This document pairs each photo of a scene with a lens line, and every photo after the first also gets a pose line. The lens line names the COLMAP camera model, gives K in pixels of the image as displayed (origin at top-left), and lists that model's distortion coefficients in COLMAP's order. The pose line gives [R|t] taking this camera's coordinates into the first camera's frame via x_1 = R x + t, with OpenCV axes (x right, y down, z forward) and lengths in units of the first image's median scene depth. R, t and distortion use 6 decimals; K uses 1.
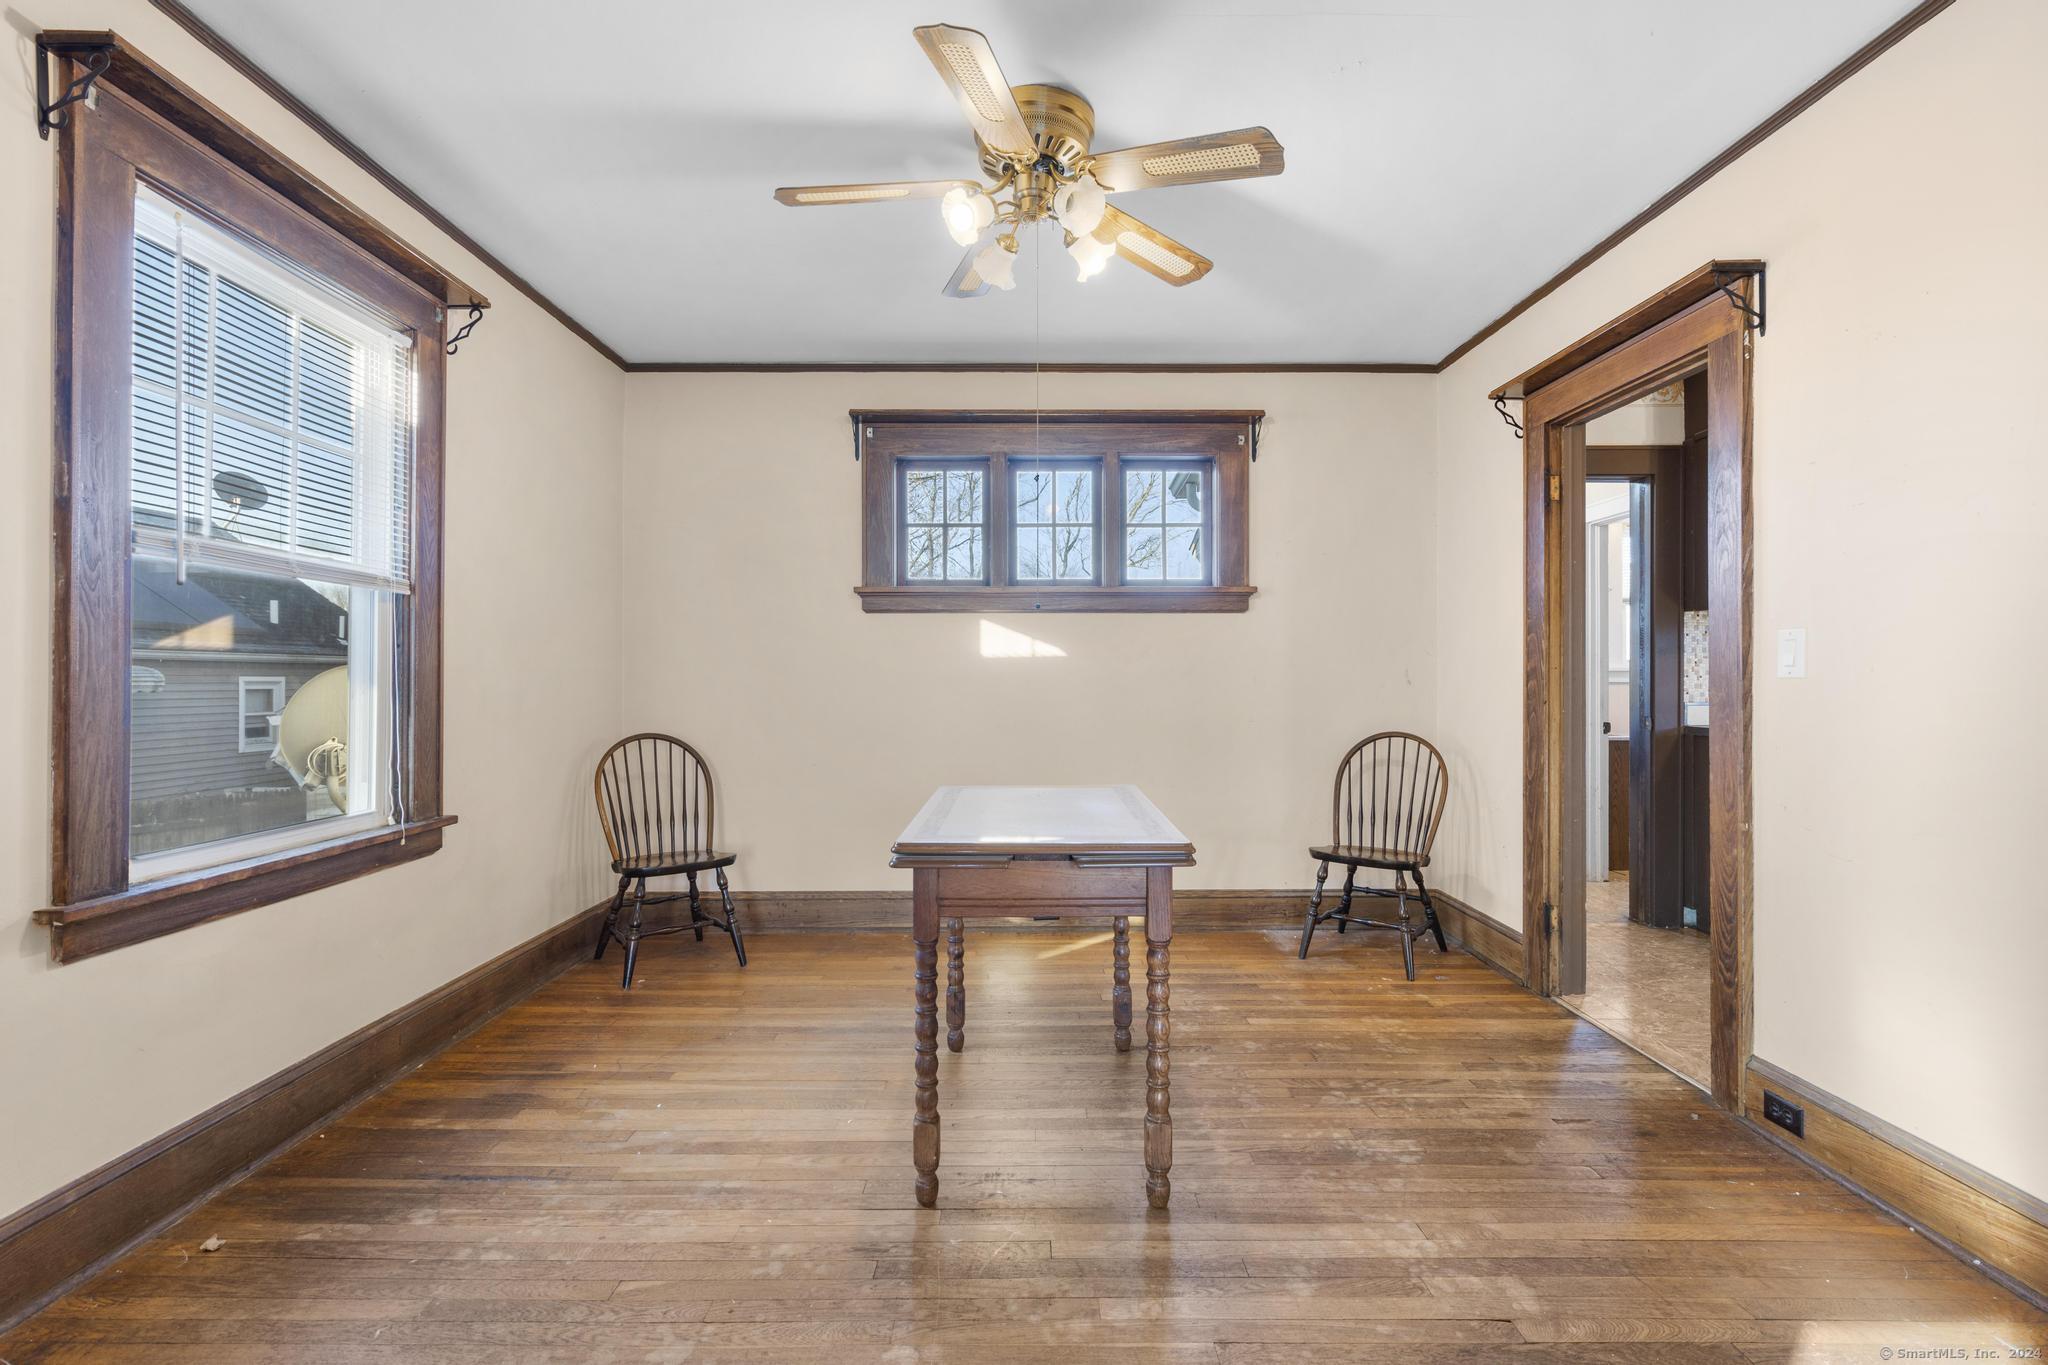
lens RADIAL K [[920.6, 0, 1023.1], [0, 920.6, 677.7], [0, 0, 1]] dist [-0.007754, 0.004153]
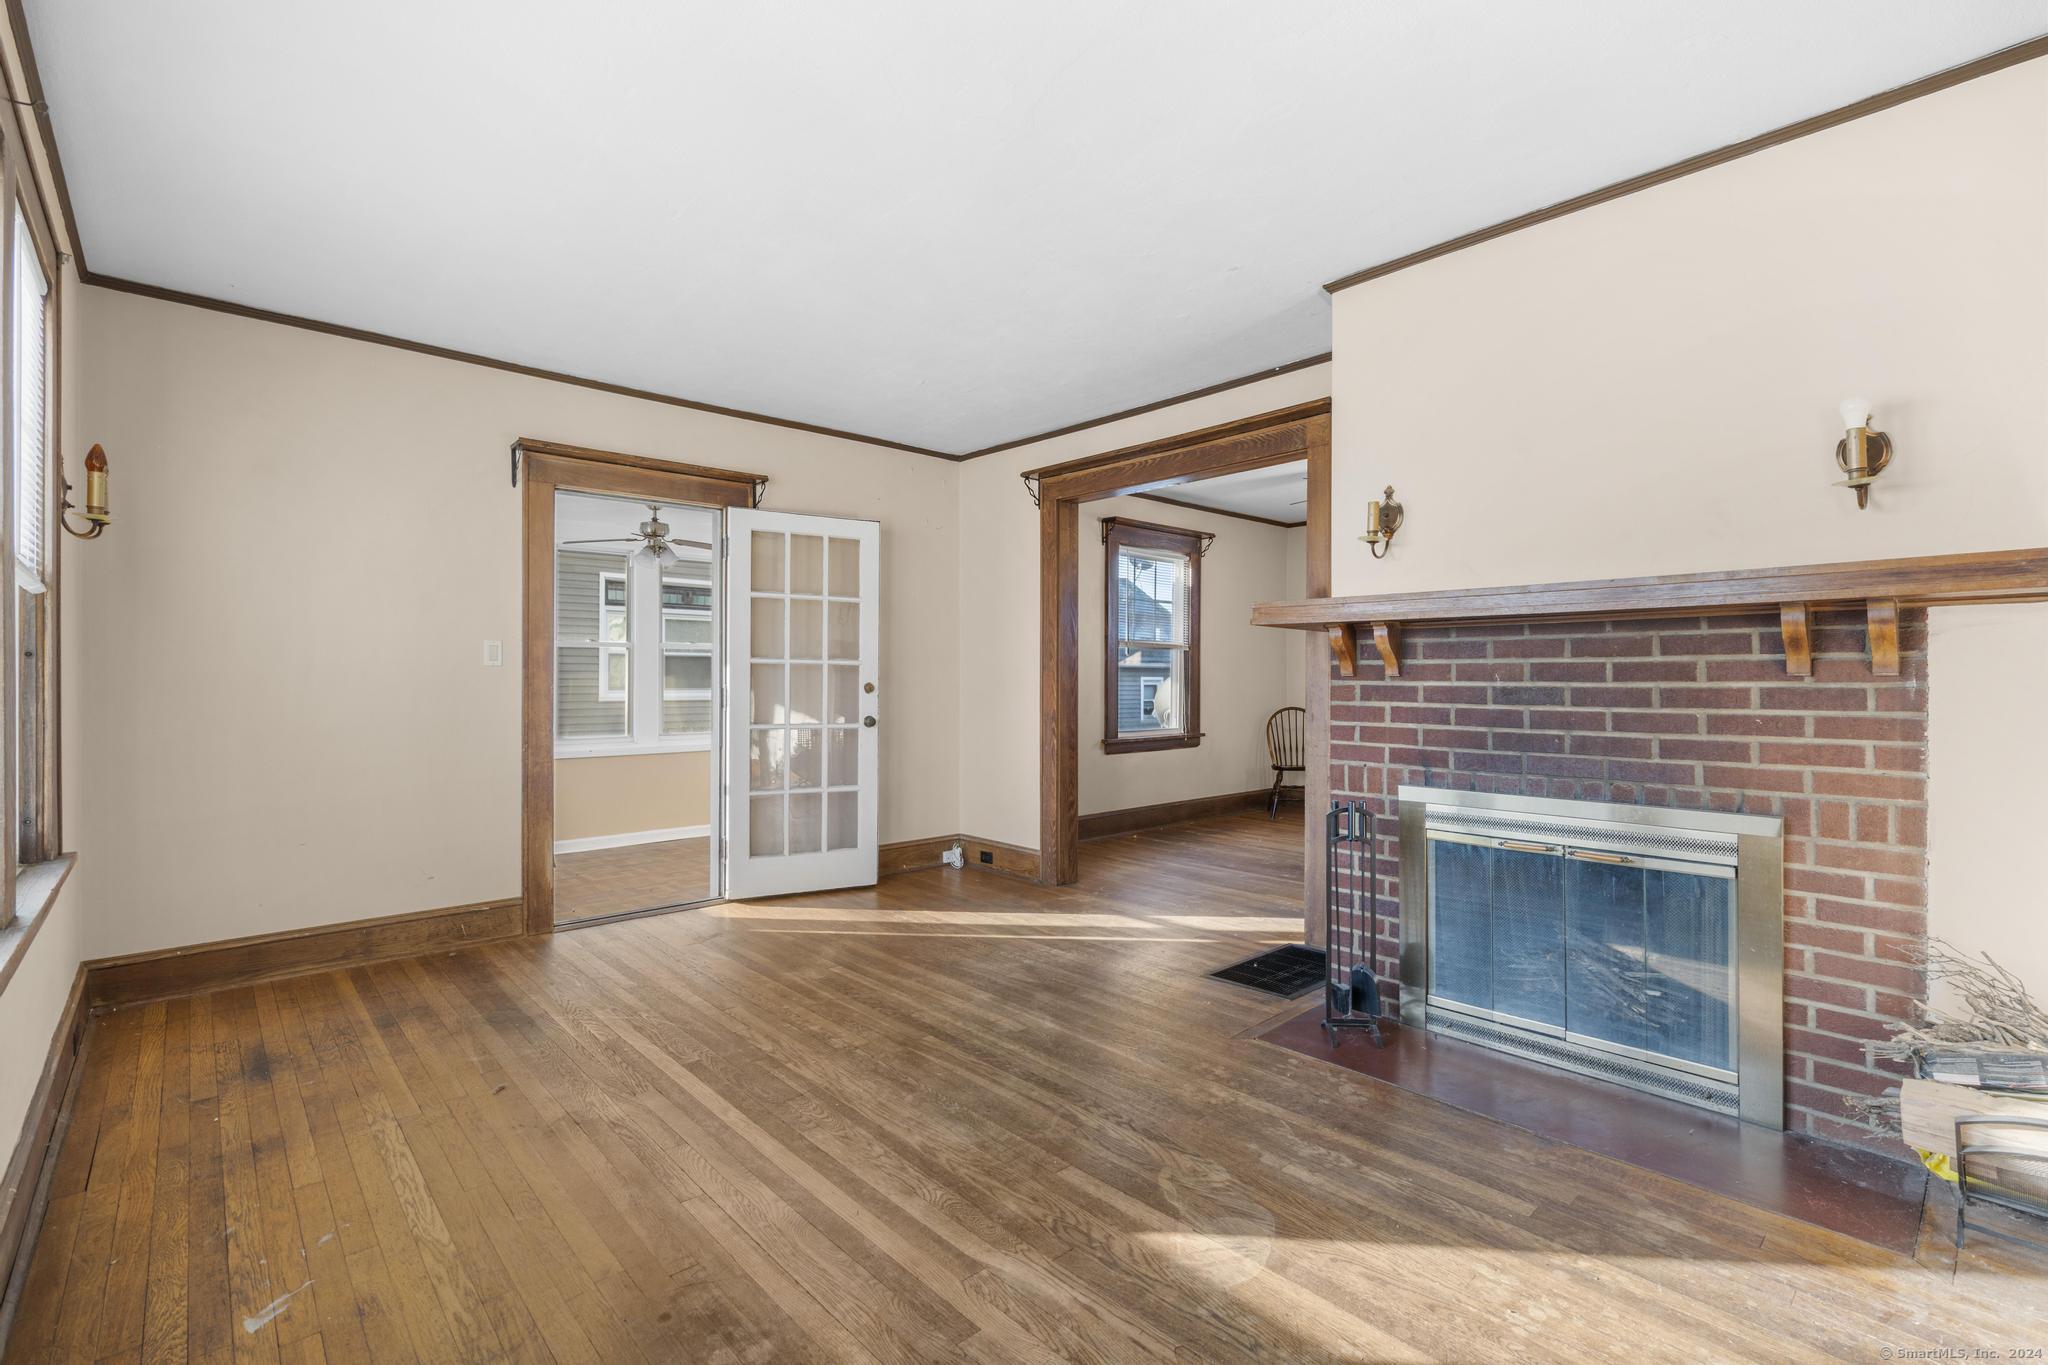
lens RADIAL K [[920.6, 0, 1023.1], [0, 920.6, 677.7], [0, 0, 1]] dist [-0.007754, 0.004153]
pose [[0.671689, 0.000312, -0.740834, 0.970741], [0.001437, 0.999997, 0.001725, -0.013465], [0.740832, -0.002224, 0.671686, -1.136986]]
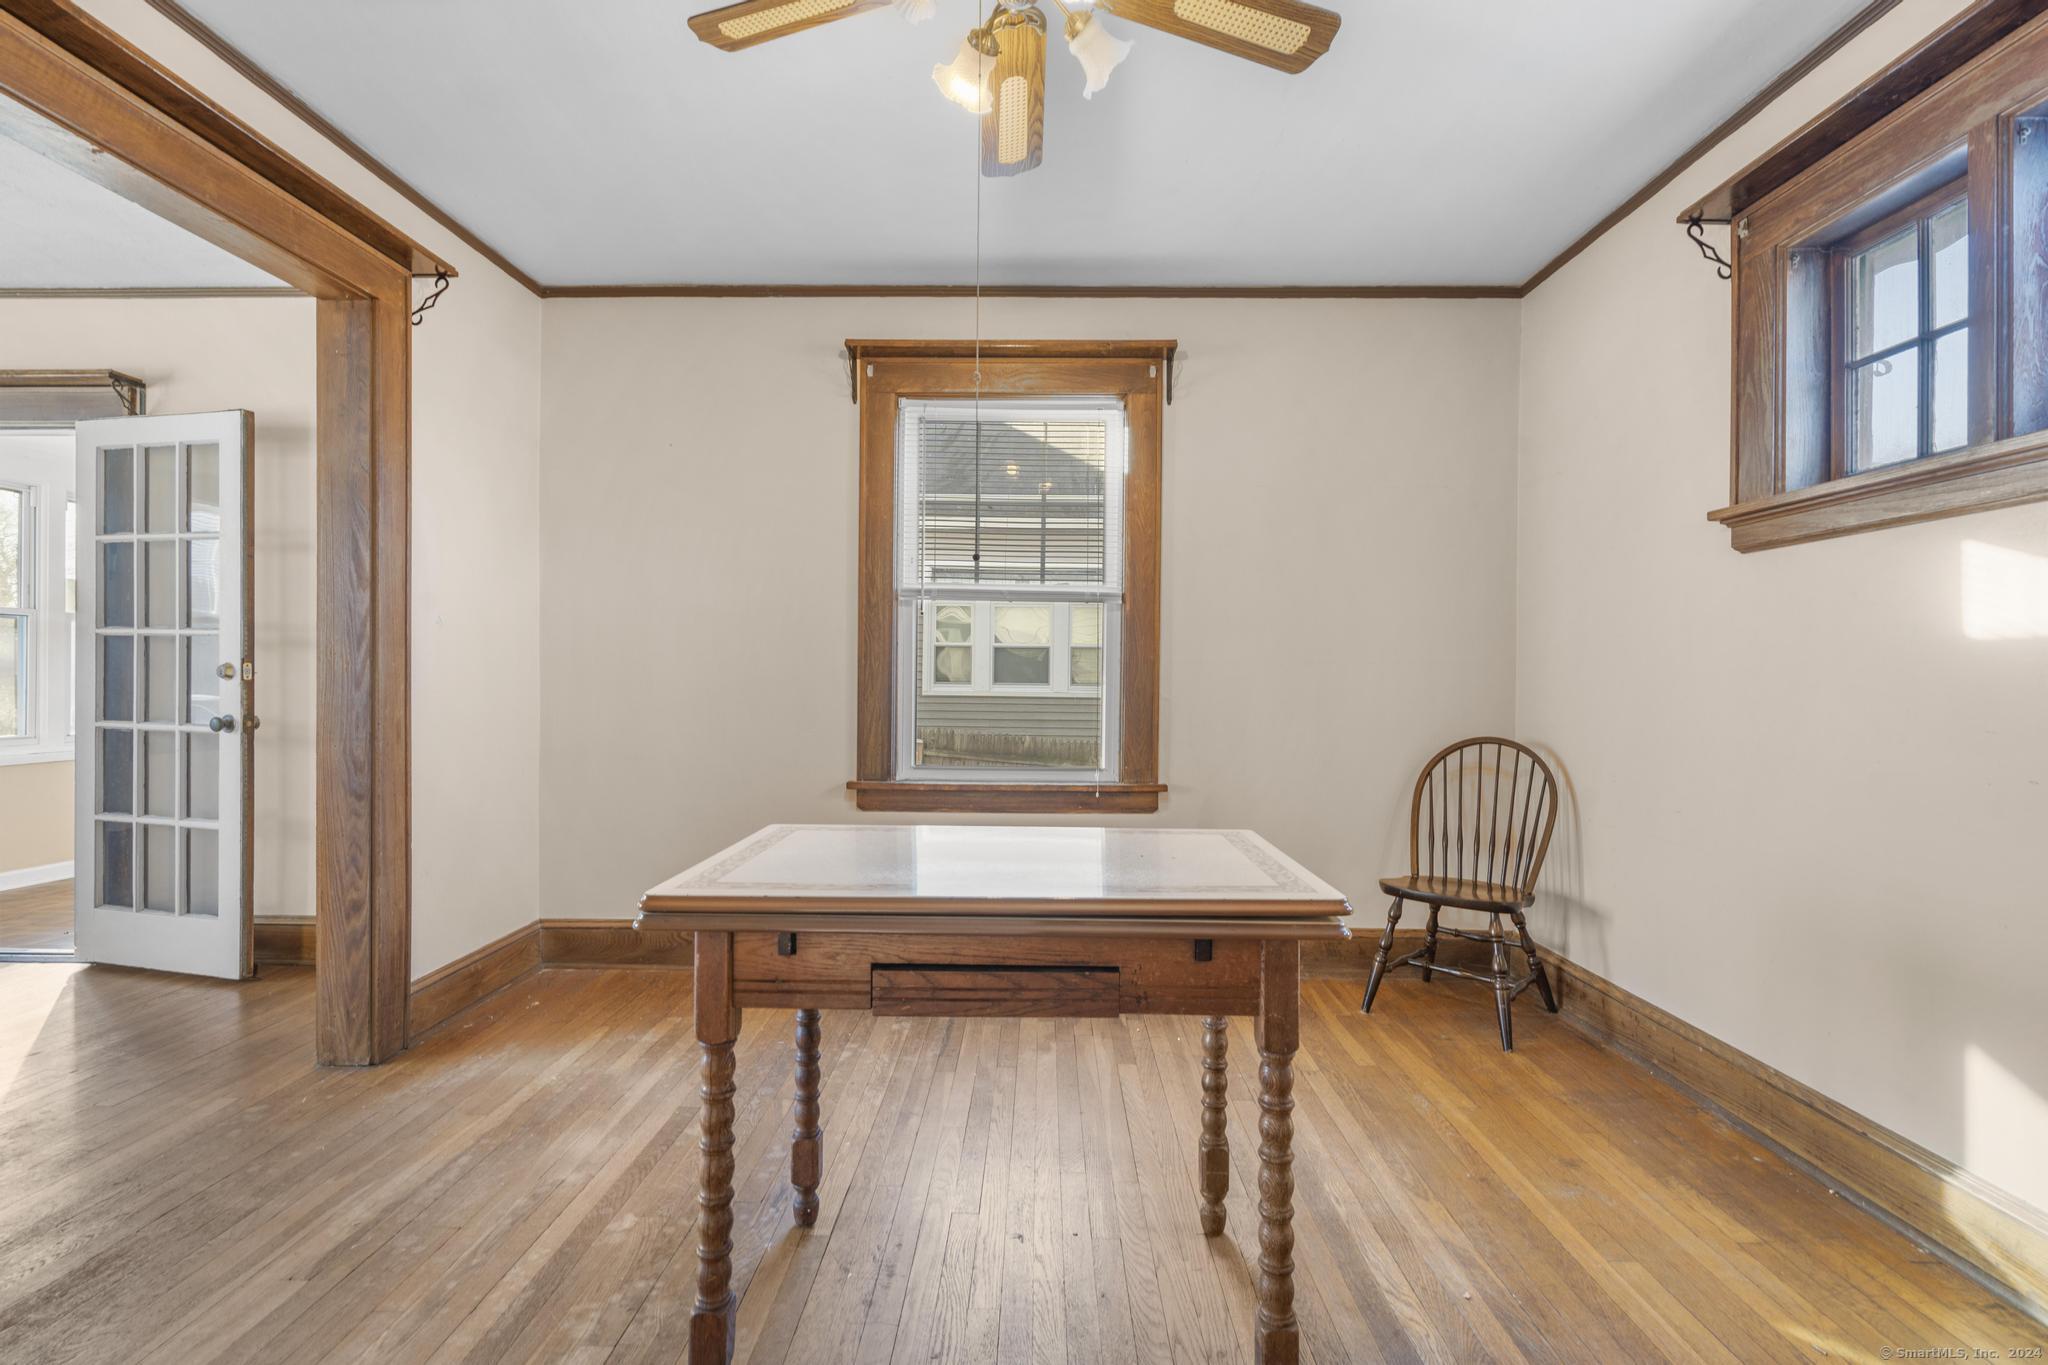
lens RADIAL K [[920.6, 0, 1023.1], [0, 920.6, 677.7], [0, 0, 1]] dist [-0.007754, 0.004153]
pose [[-0.021116, 0.005960, -0.999759, 0.570605], [-0.004070, 0.999973, 0.006048, 0.005208], [0.999769, 0.004197, -0.021091, 0.830813]]
